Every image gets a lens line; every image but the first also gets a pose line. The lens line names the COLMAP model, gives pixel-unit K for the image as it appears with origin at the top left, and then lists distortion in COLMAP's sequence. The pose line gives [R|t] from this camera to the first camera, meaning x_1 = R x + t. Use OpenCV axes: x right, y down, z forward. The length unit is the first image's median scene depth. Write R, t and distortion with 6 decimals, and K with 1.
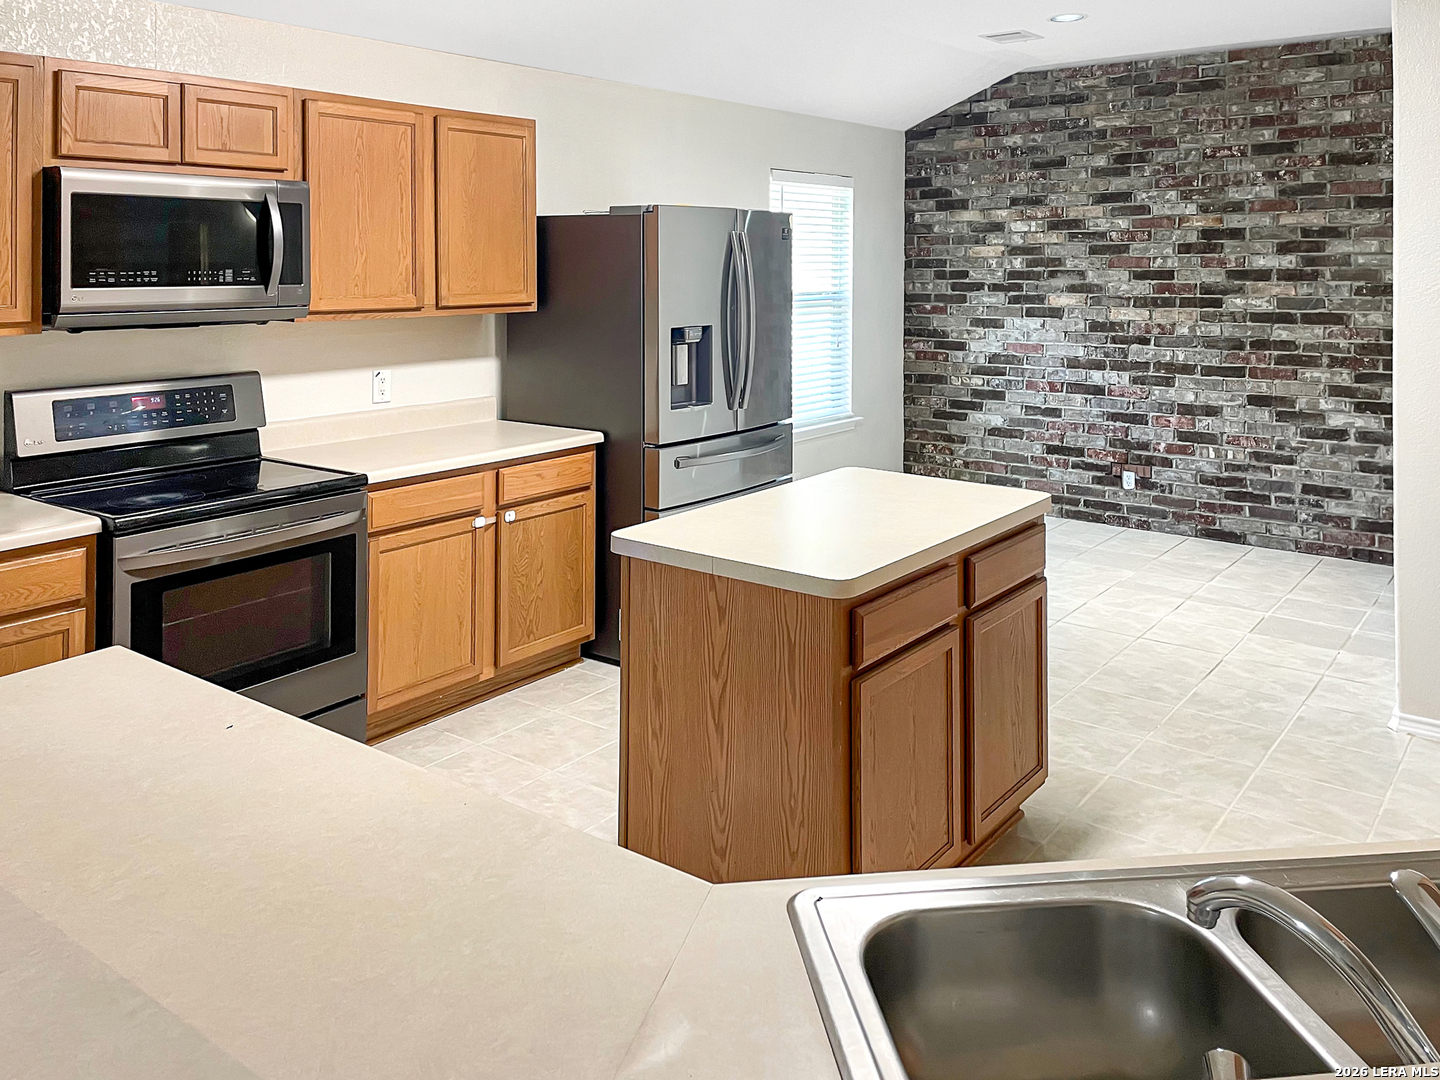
lens RADIAL K [[1113.3, 0, 802.8], [0, 1113.3, 294.5], [0, 0, 1]] dist [0.062072, -0.060383]
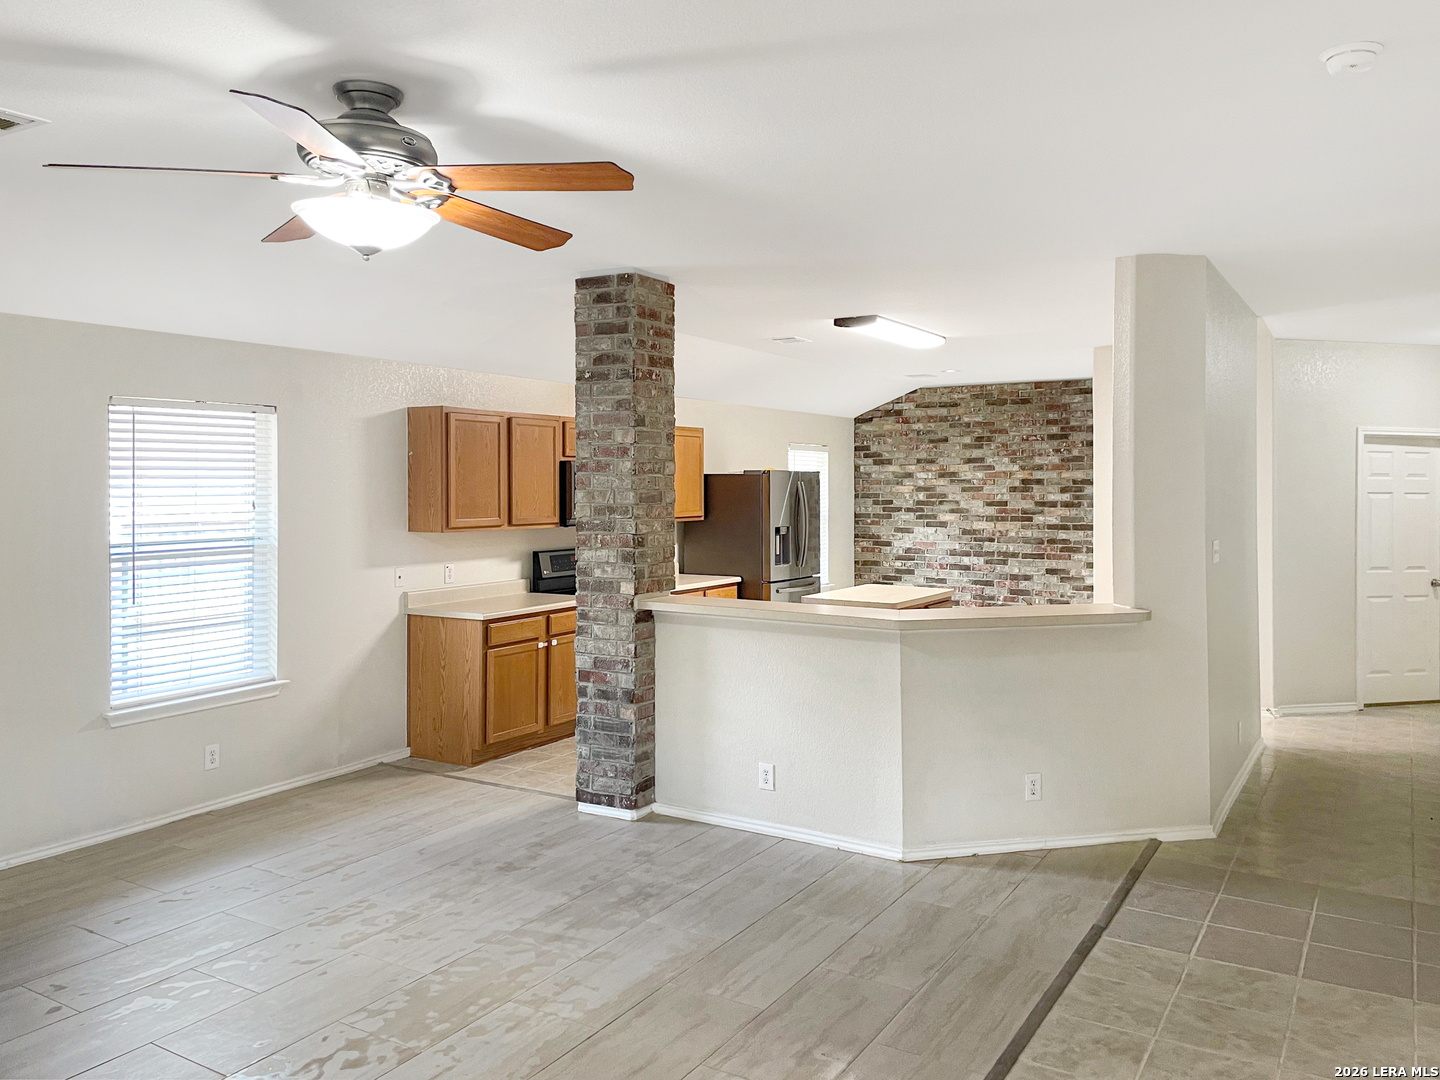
lens RADIAL K [[1113.3, 0, 765.0], [0, 1113.3, 485.2], [0, 0, 1]] dist [0.062072, -0.060383]
pose [[0.994734, 0.006229, 0.102299, -0.244226], [-0.003213, 0.999556, -0.029623, 0.007602], [-0.102438, 0.029138, 0.994313, -0.758639]]
